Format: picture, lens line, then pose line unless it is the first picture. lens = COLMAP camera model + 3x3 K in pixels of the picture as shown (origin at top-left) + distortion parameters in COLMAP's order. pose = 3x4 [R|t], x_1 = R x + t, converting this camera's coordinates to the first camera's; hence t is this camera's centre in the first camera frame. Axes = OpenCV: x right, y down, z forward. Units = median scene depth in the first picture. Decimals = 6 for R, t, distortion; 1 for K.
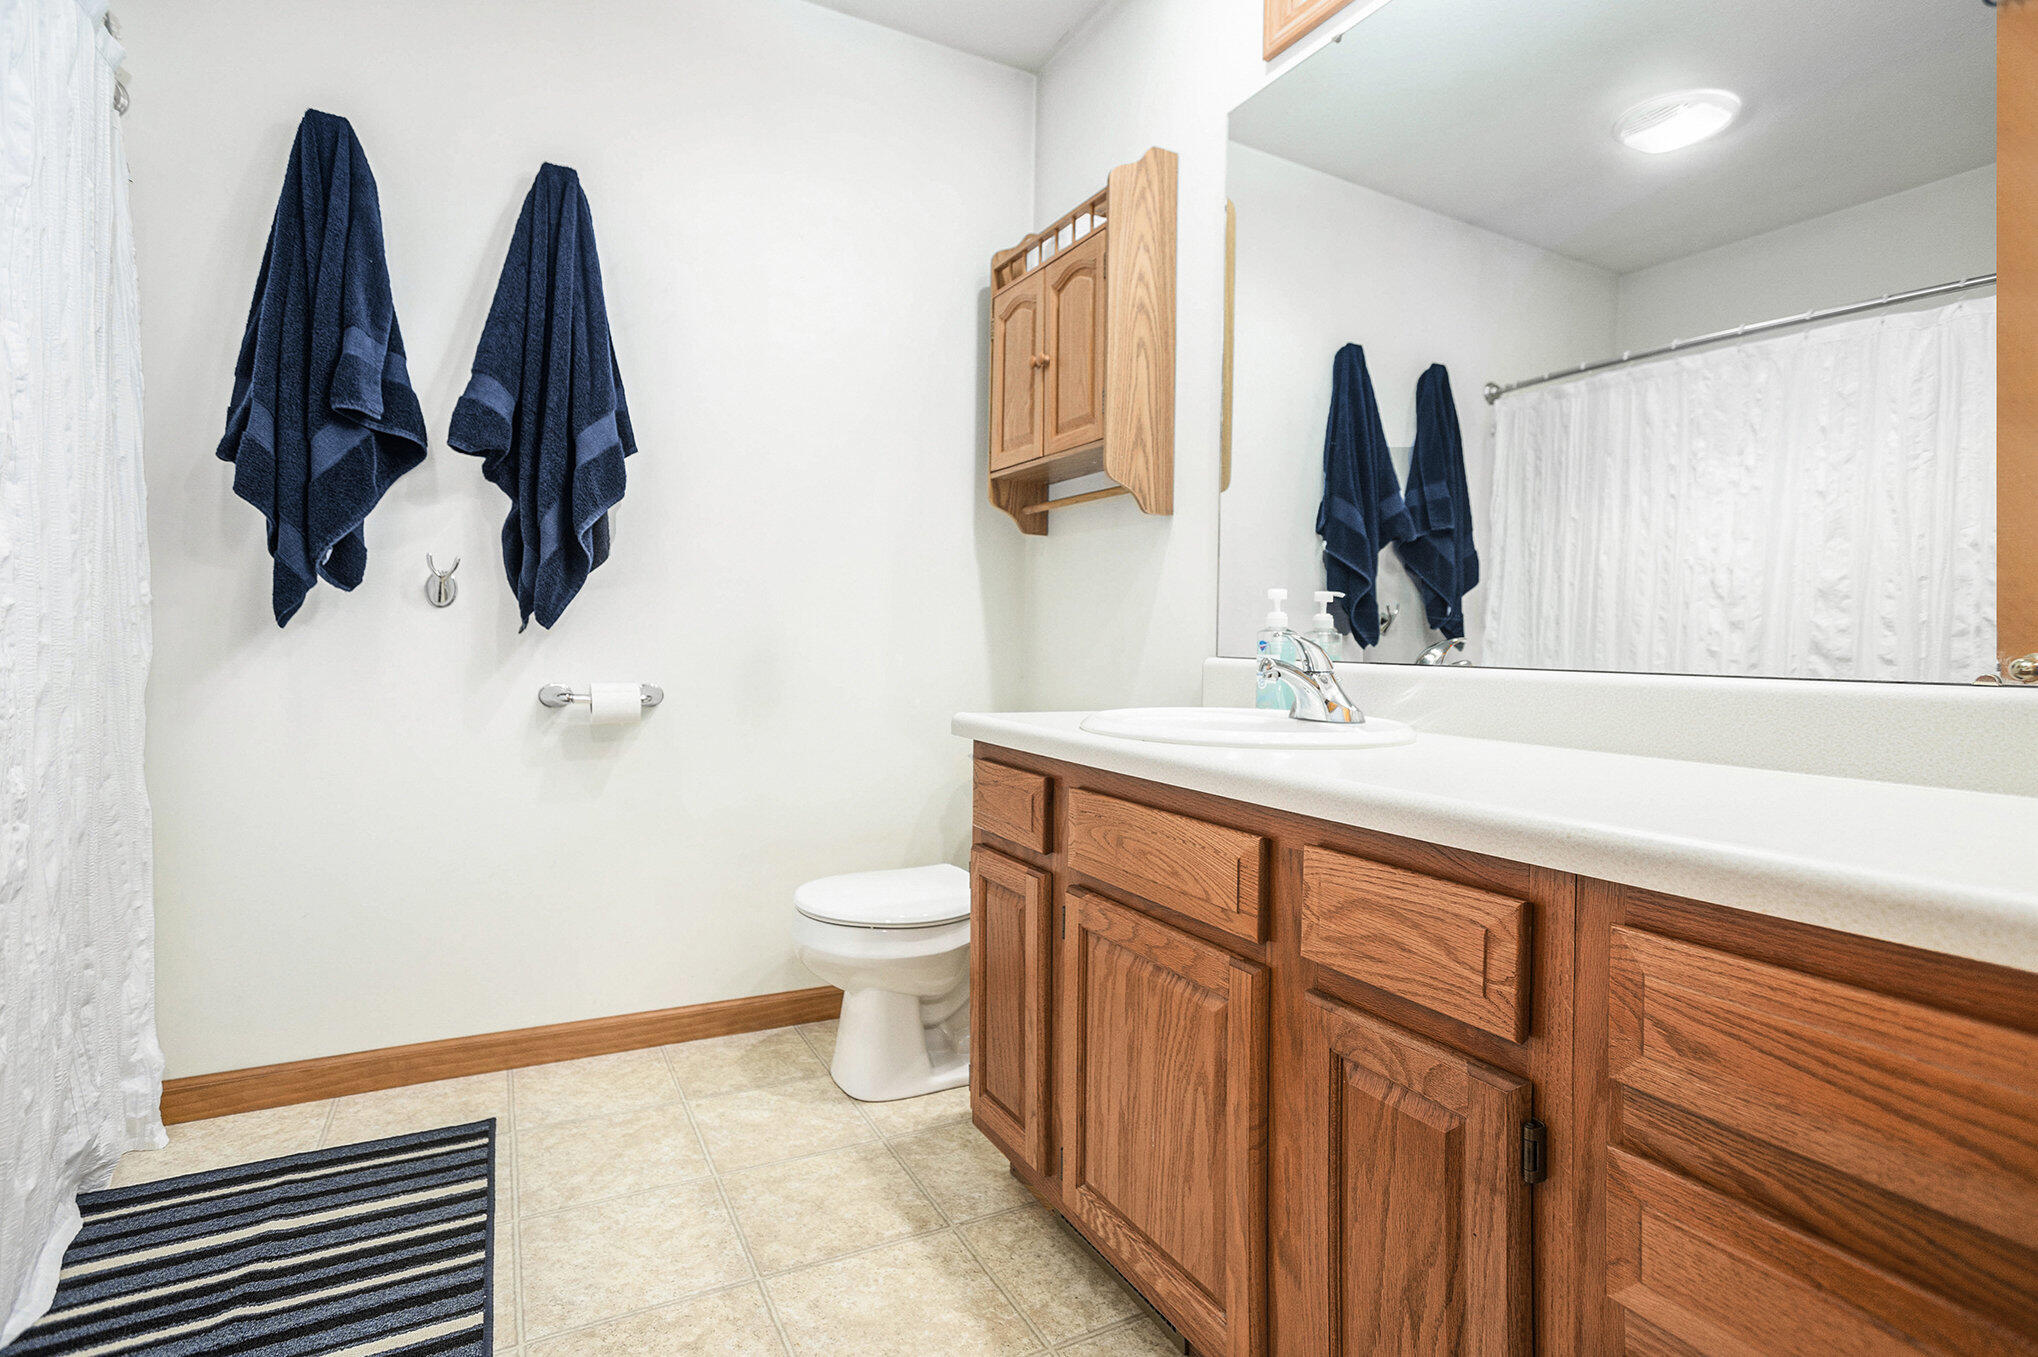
lens RADIAL K [[1010.8, 0, 1024.4], [0, 1010.8, 684.0], [0, 0, 1]] dist [-0.000405, 0.000424]
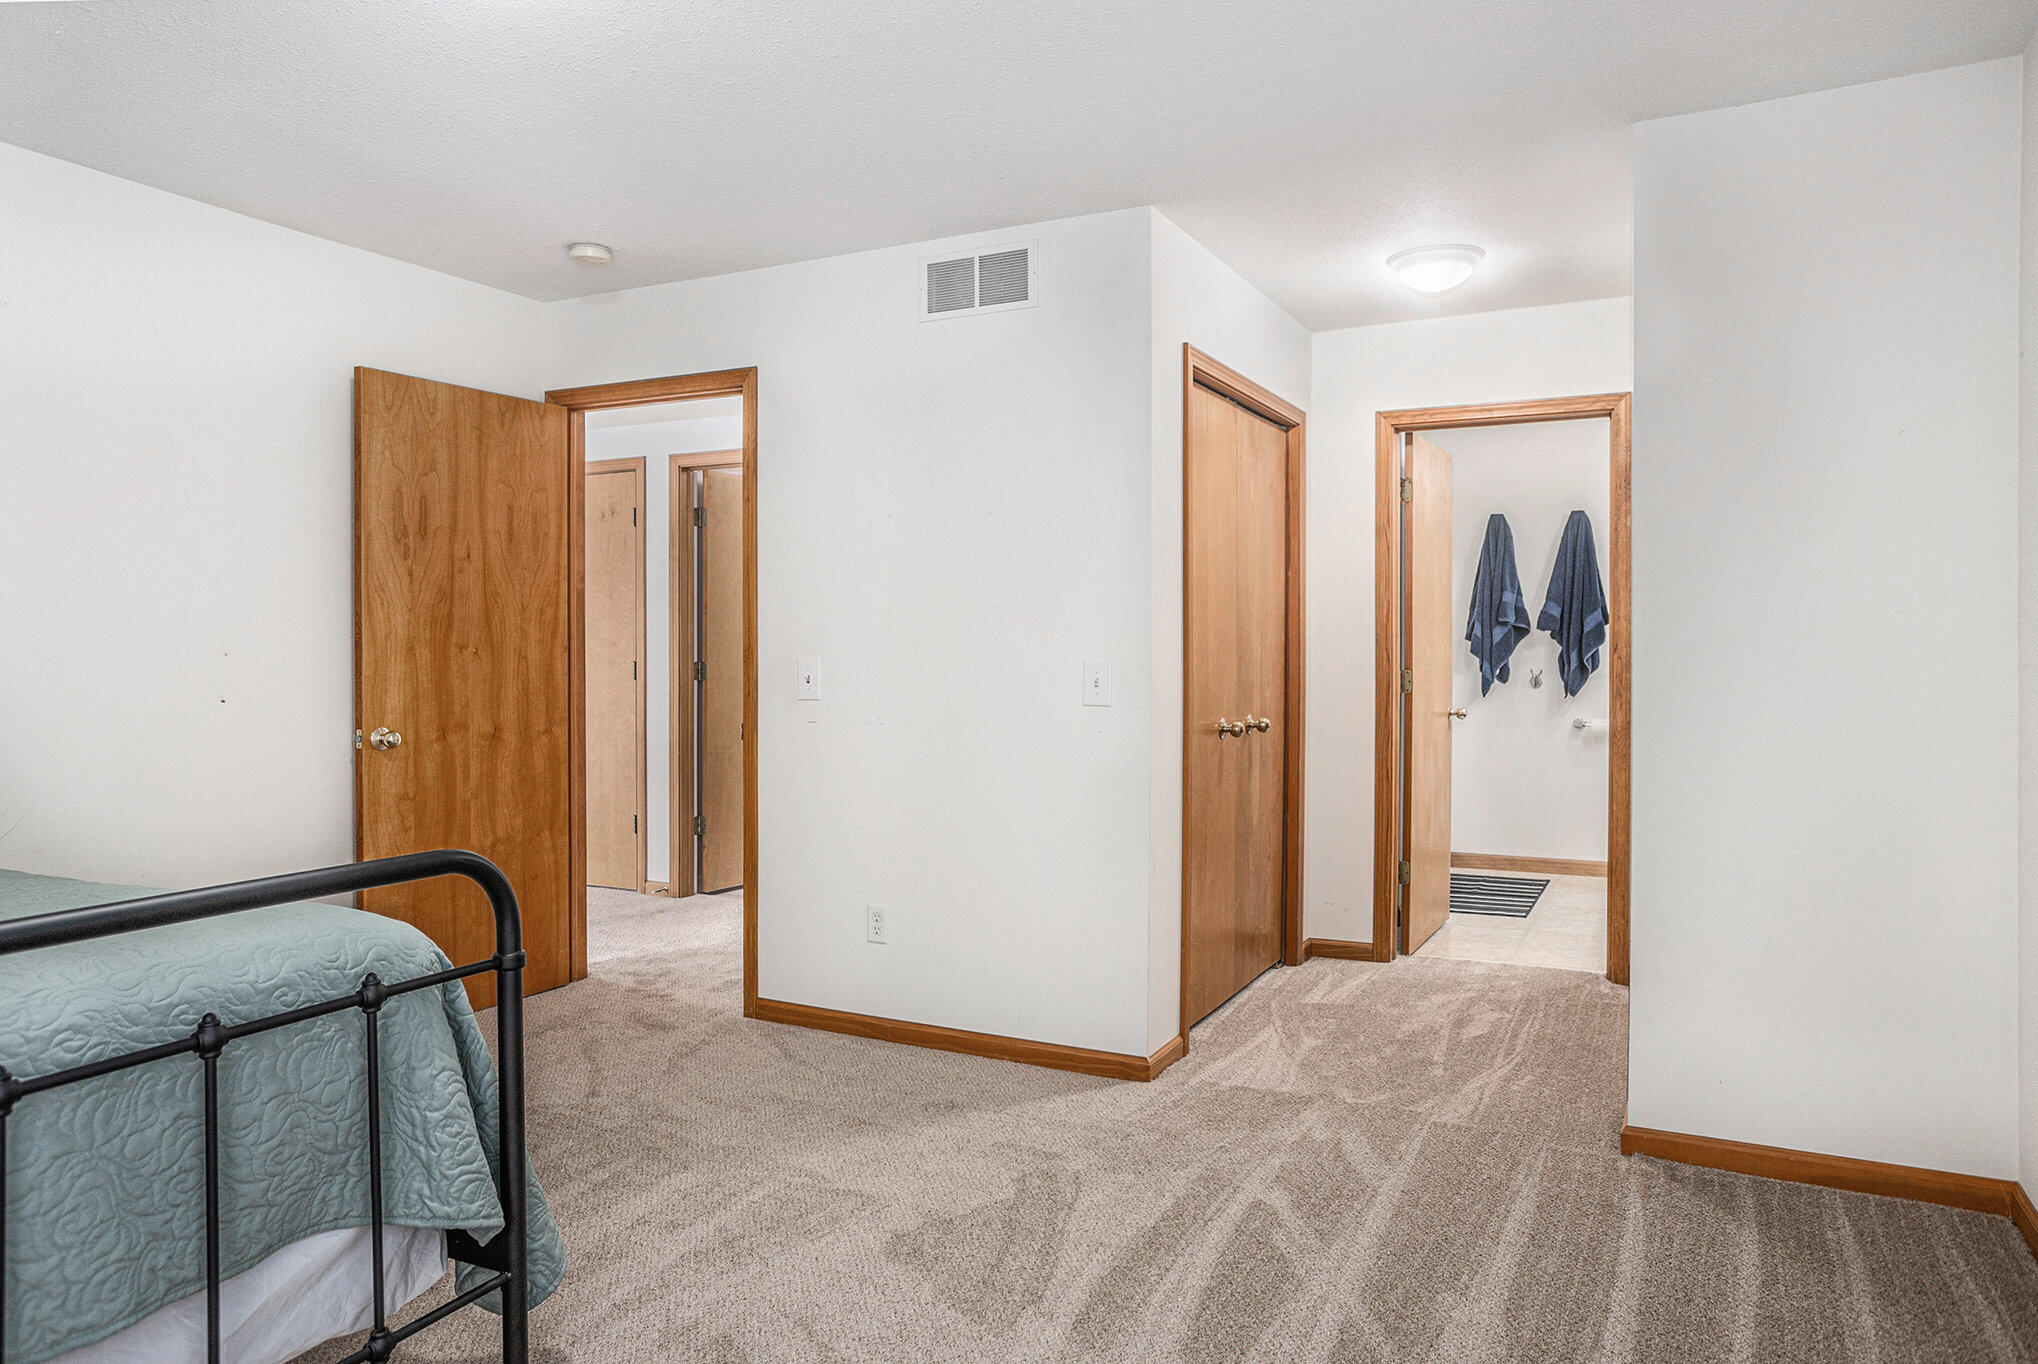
lens RADIAL K [[1340.2, 0, 1019.9], [0, 1340.2, 678.1], [0, 0, 1]] dist [-0.001524, -0.000067]
pose [[0.561498, 0.013406, -0.827369, 1.569905], [0.009675, 0.999694, 0.022764, -0.198886], [0.827421, -0.020787, 0.561197, -2.086788]]
